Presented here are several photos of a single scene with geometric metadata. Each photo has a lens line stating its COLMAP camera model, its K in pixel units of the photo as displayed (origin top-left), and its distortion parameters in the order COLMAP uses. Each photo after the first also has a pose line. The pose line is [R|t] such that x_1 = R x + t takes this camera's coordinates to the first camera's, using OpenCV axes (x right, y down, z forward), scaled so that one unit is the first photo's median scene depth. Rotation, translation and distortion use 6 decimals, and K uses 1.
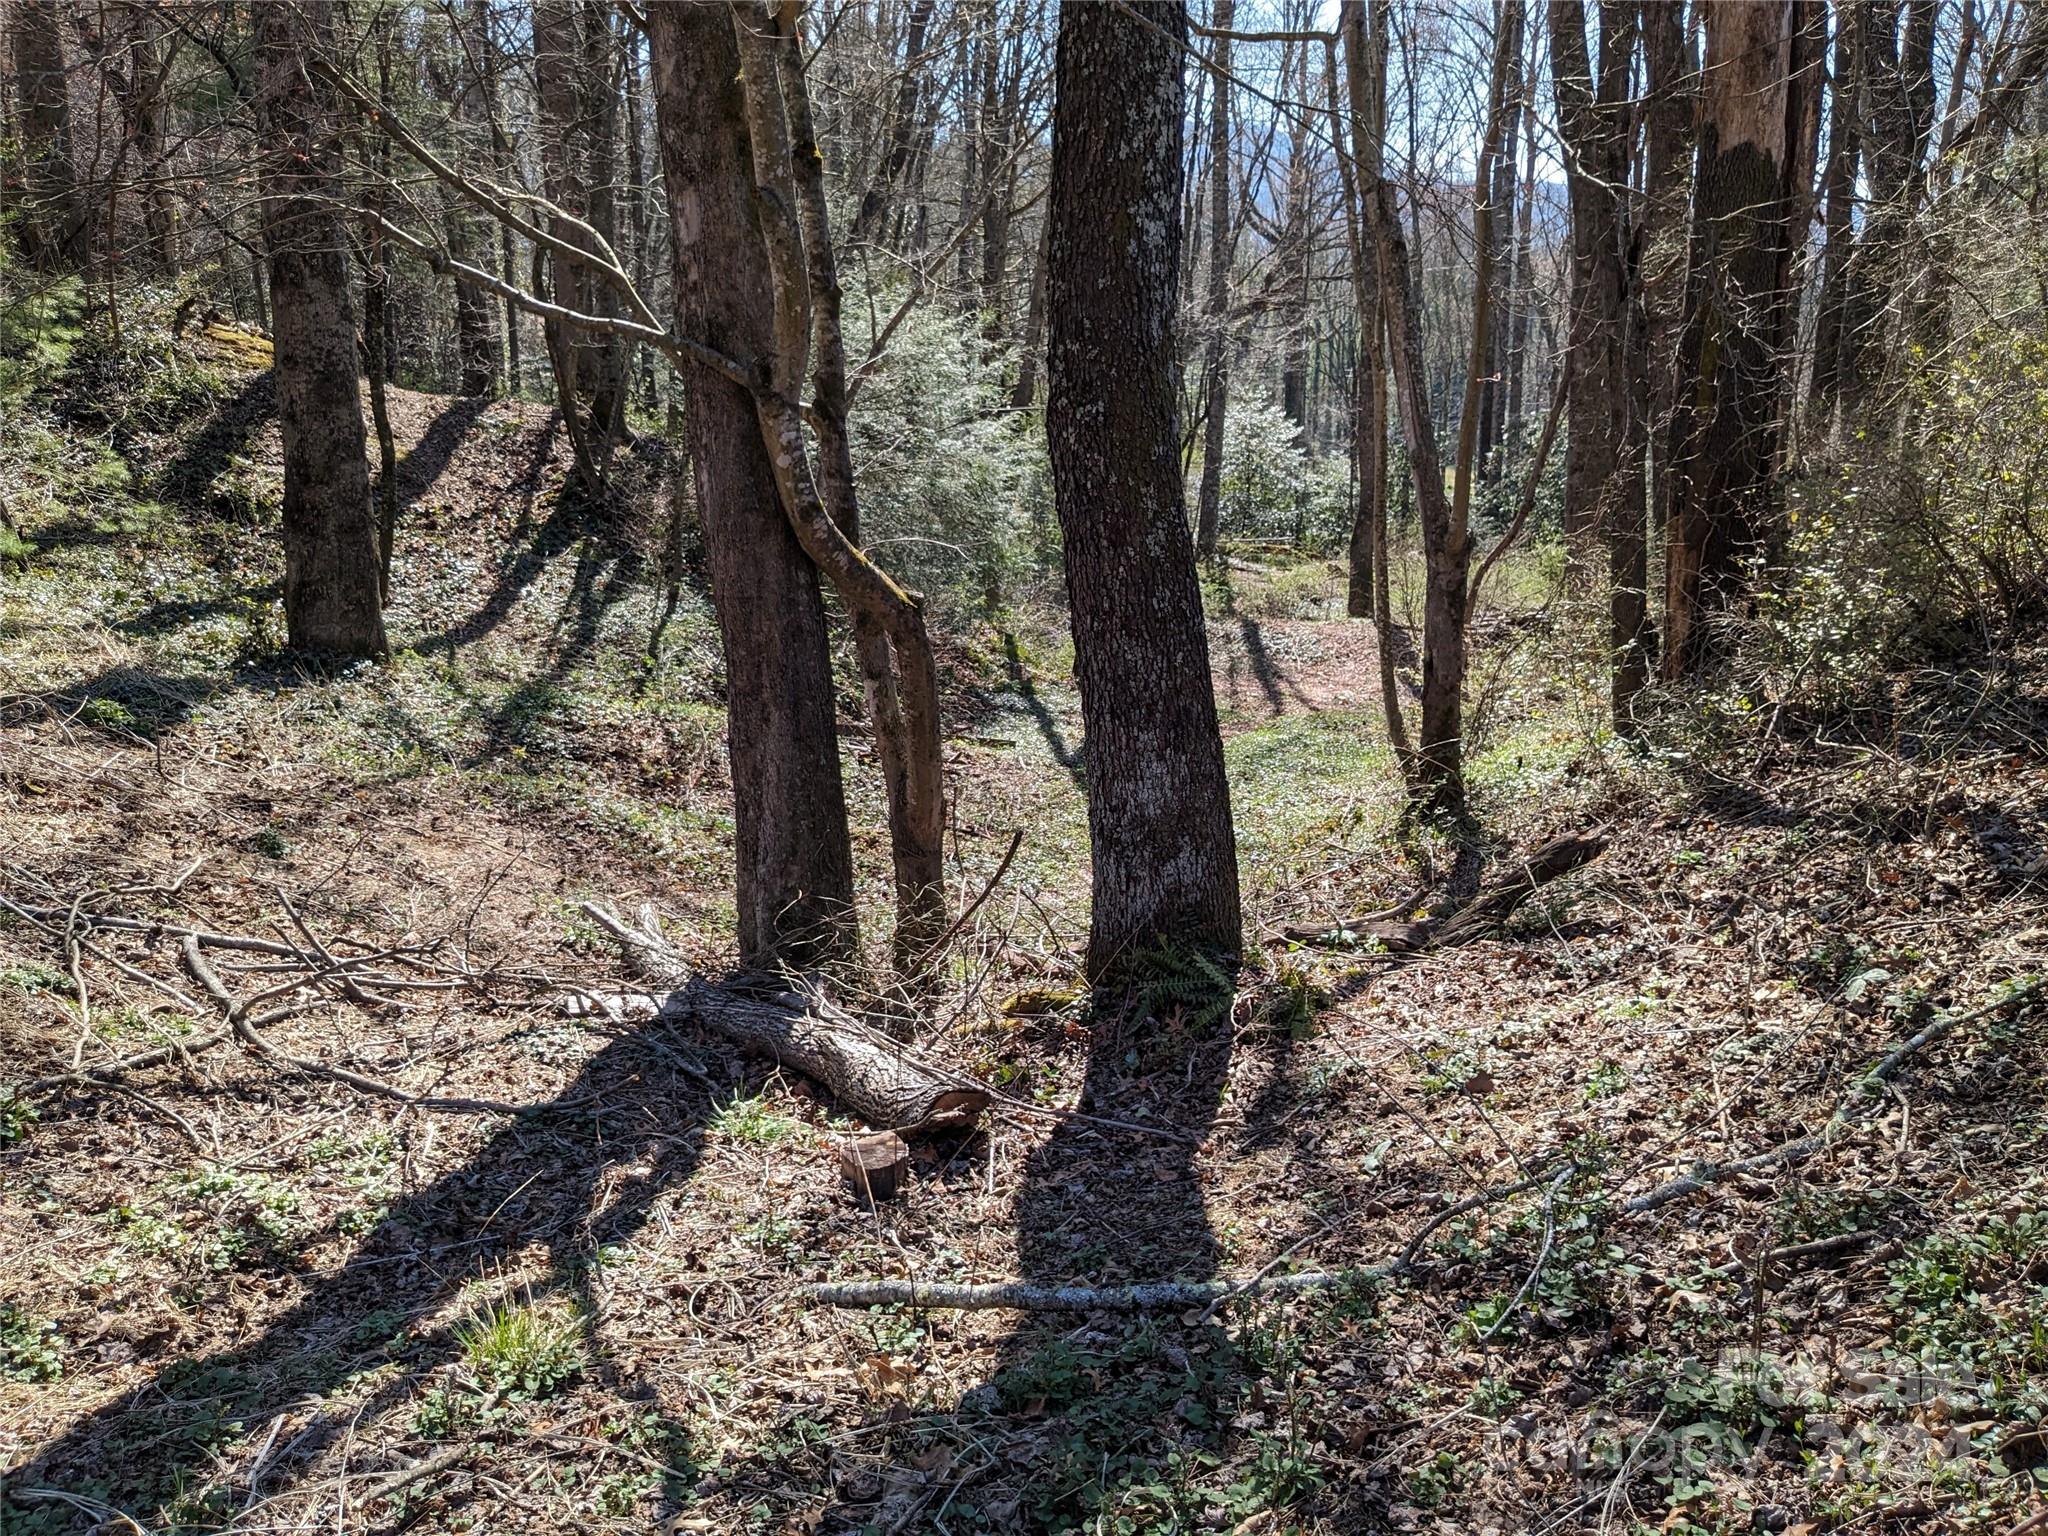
lens RADIAL K [[1630.5, 0, 1033.4], [0, 1630.5, 773.8], [0, 0, 1]] dist [0.046768, -0.082139]
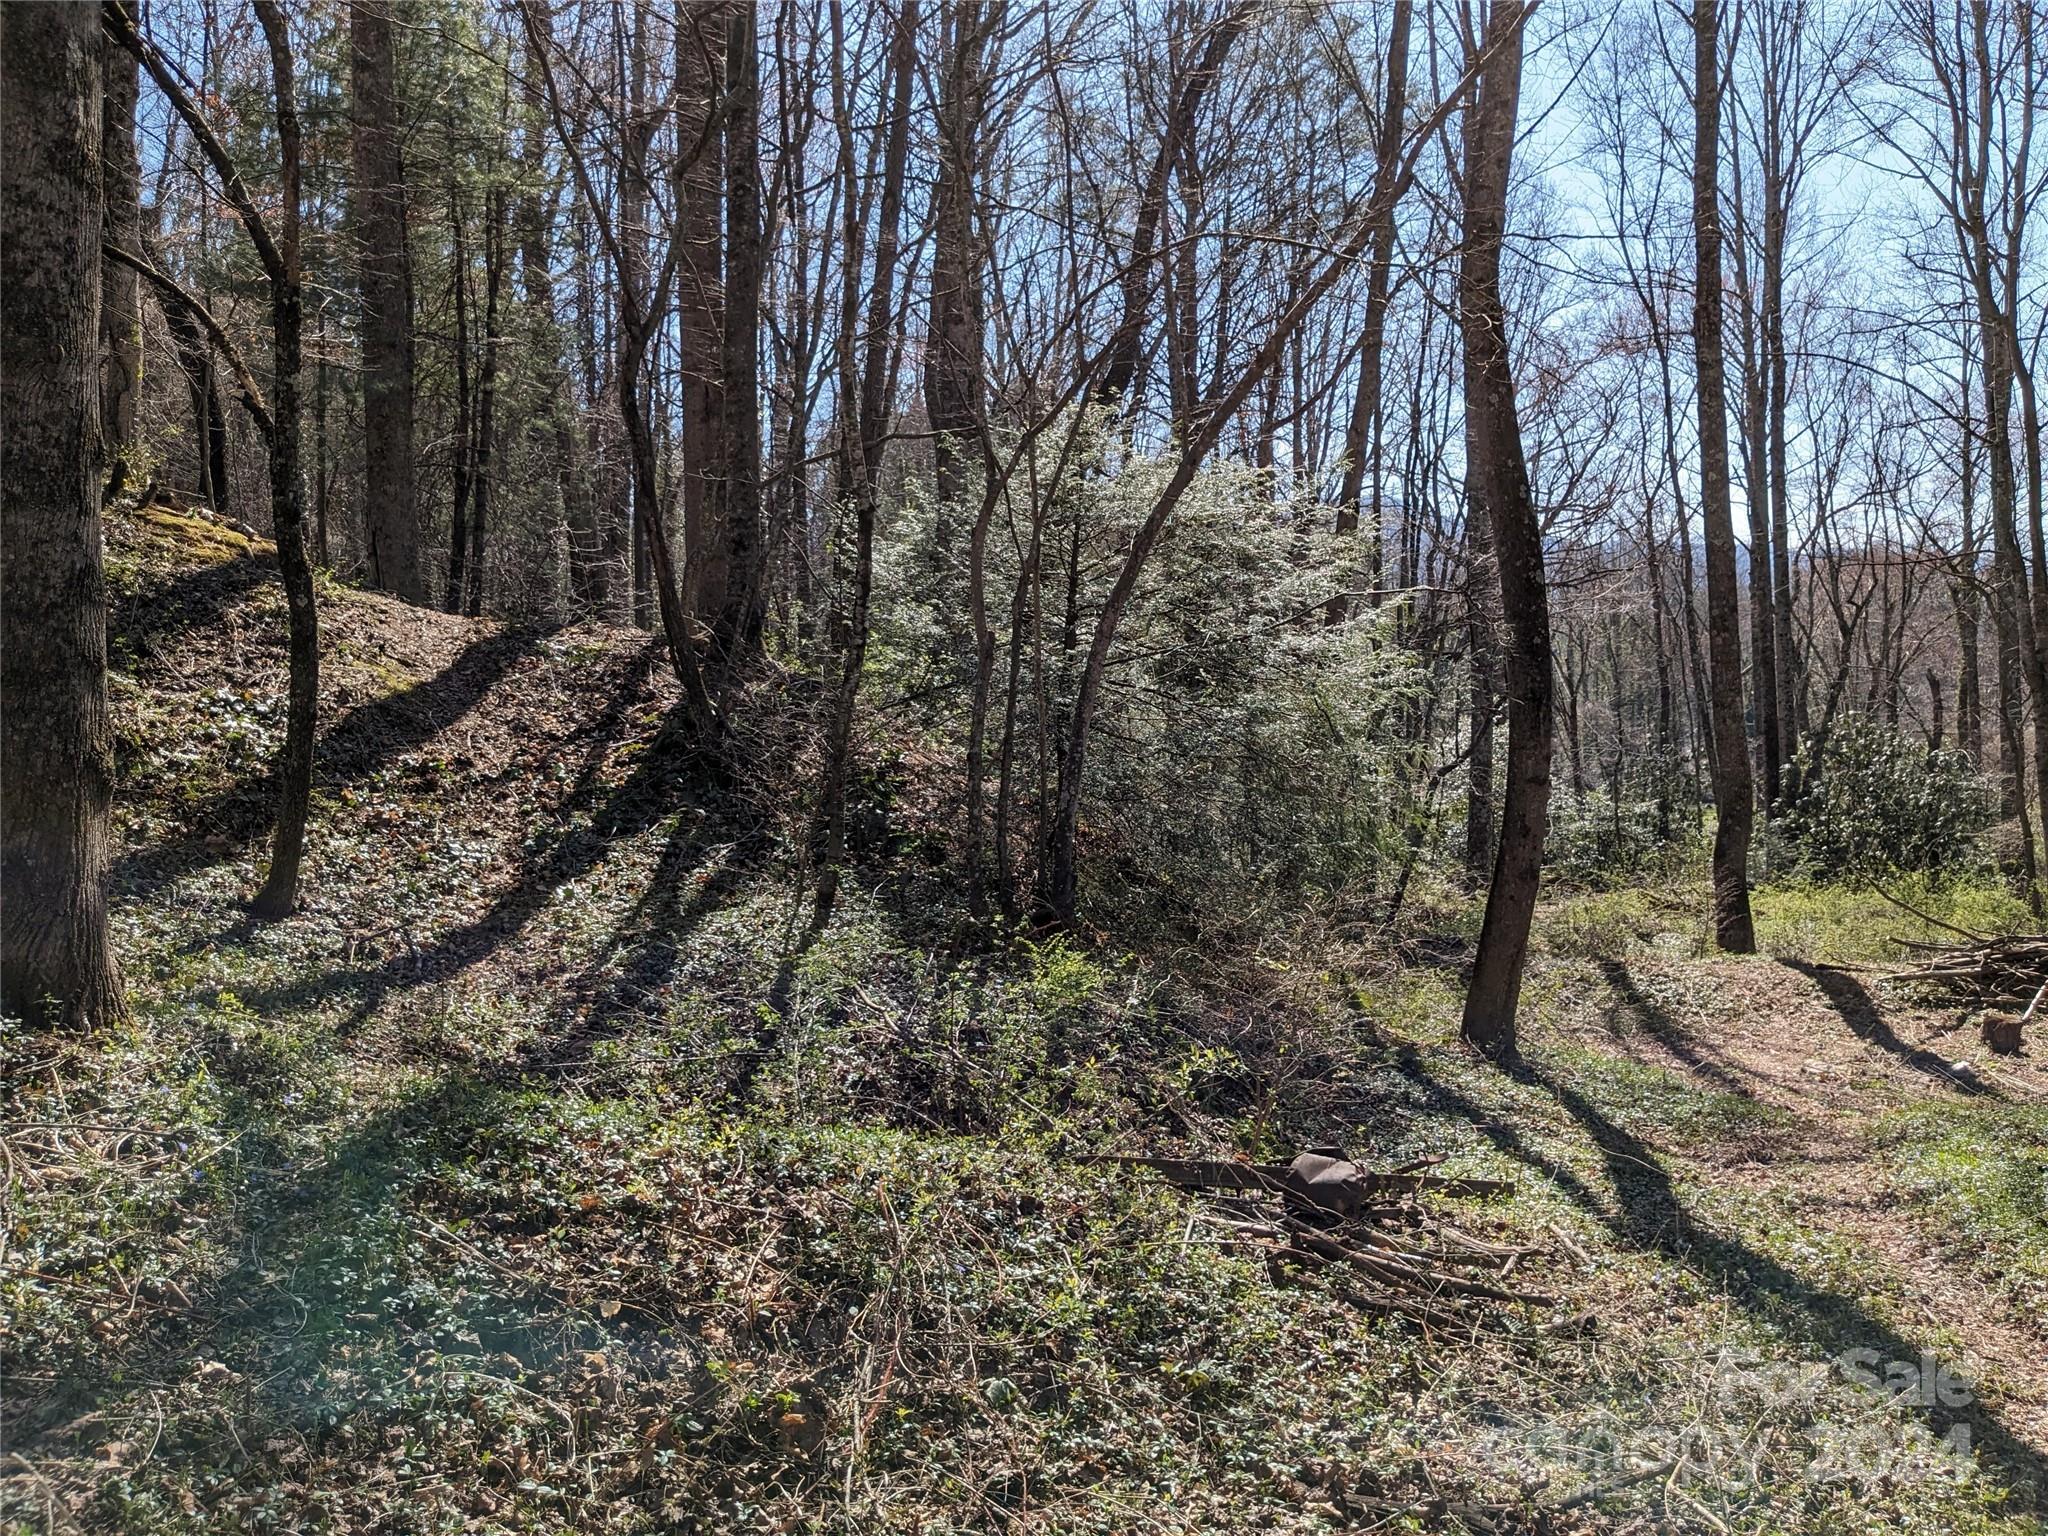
lens RADIAL K [[1630.5, 0, 1028.7], [0, 1630.5, 758.5], [0, 0, 1]] dist [0.046768, -0.082139]
pose [[0.995606, -0.017064, -0.092070, -0.096978], [-0.003897, 0.974852, -0.222821, -0.030906], [0.093556, 0.222201, 0.970502, 0.445425]]
